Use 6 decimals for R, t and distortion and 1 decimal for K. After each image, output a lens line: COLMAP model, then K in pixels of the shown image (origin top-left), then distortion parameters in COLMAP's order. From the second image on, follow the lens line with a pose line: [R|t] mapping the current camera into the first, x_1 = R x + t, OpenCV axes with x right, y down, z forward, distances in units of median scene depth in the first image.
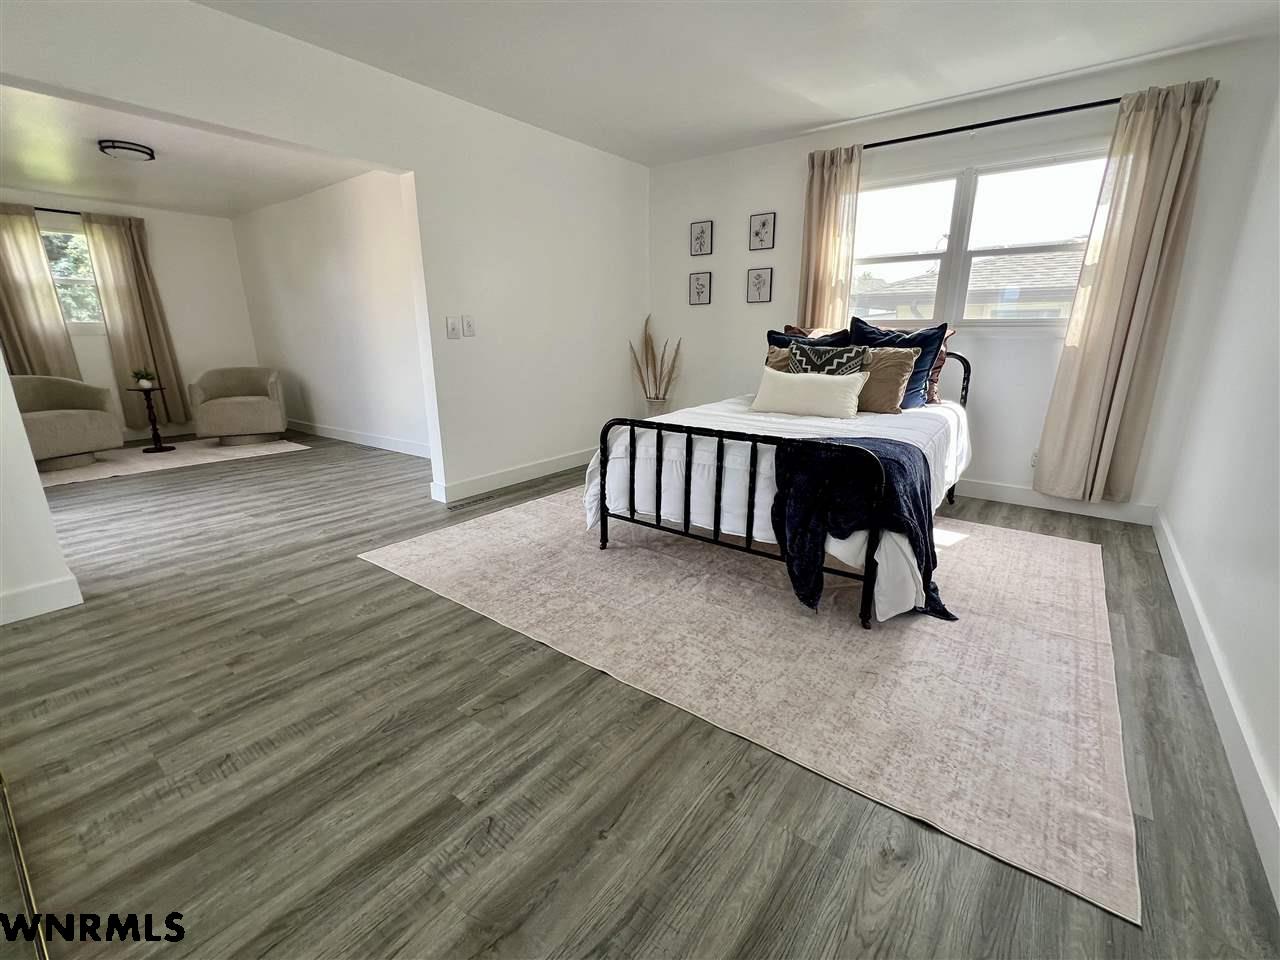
lens RADIAL K [[554.2, 0, 644.3], [0, 554.2, 485.2], [0, 0, 1]] dist [0.000881, -0.000725]
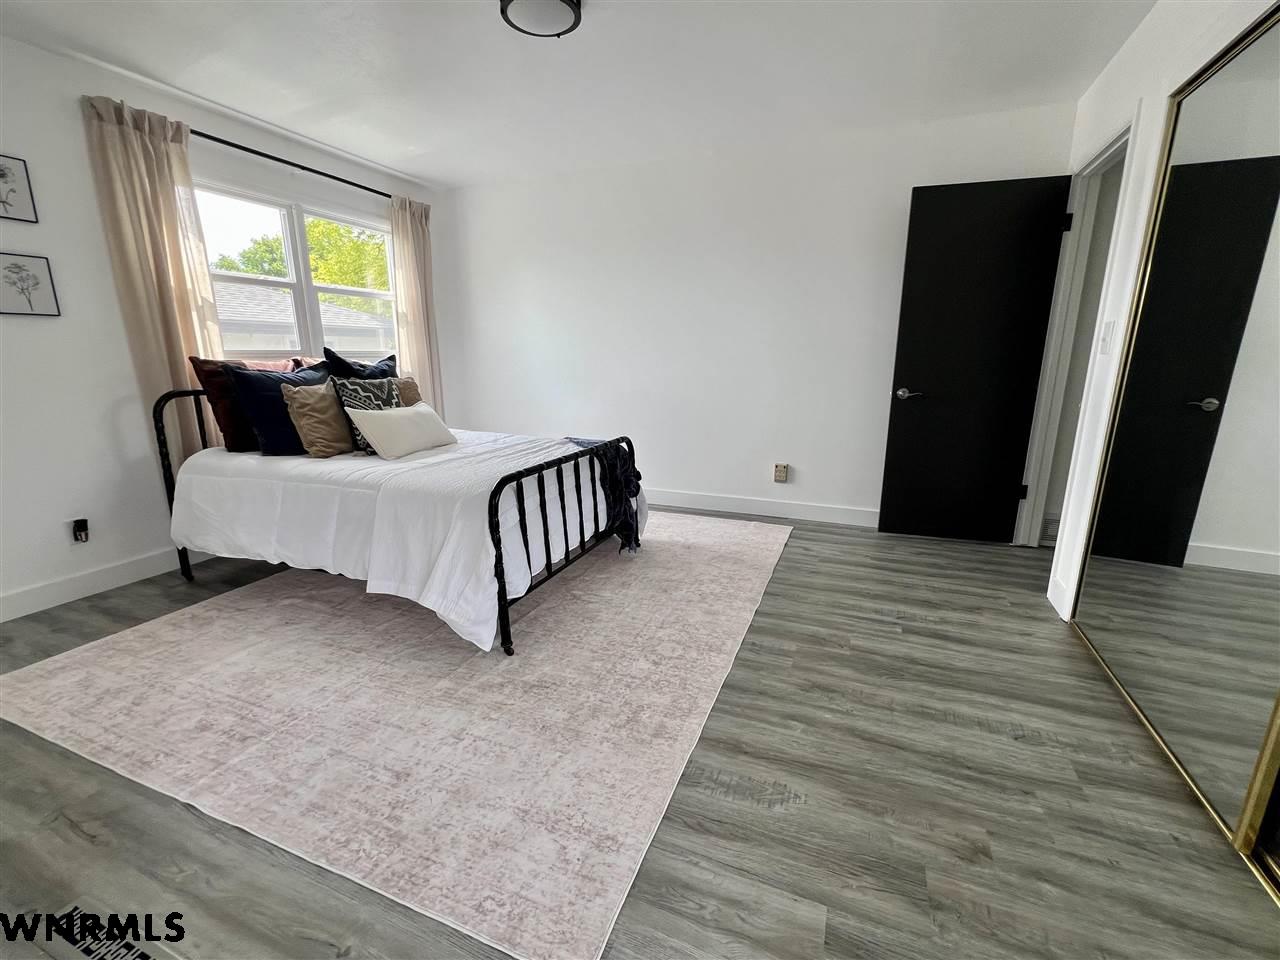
lens RADIAL K [[554.2, 0, 638.4], [0, 554.2, 487.1], [0, 0, 1]] dist [0.000881, -0.000725]
pose [[-0.254099, -0.225164, 0.940603, -1.300643], [0.265139, 0.919050, 0.291631, -0.445226], [-0.930126, 0.323494, -0.173829, 1.512902]]
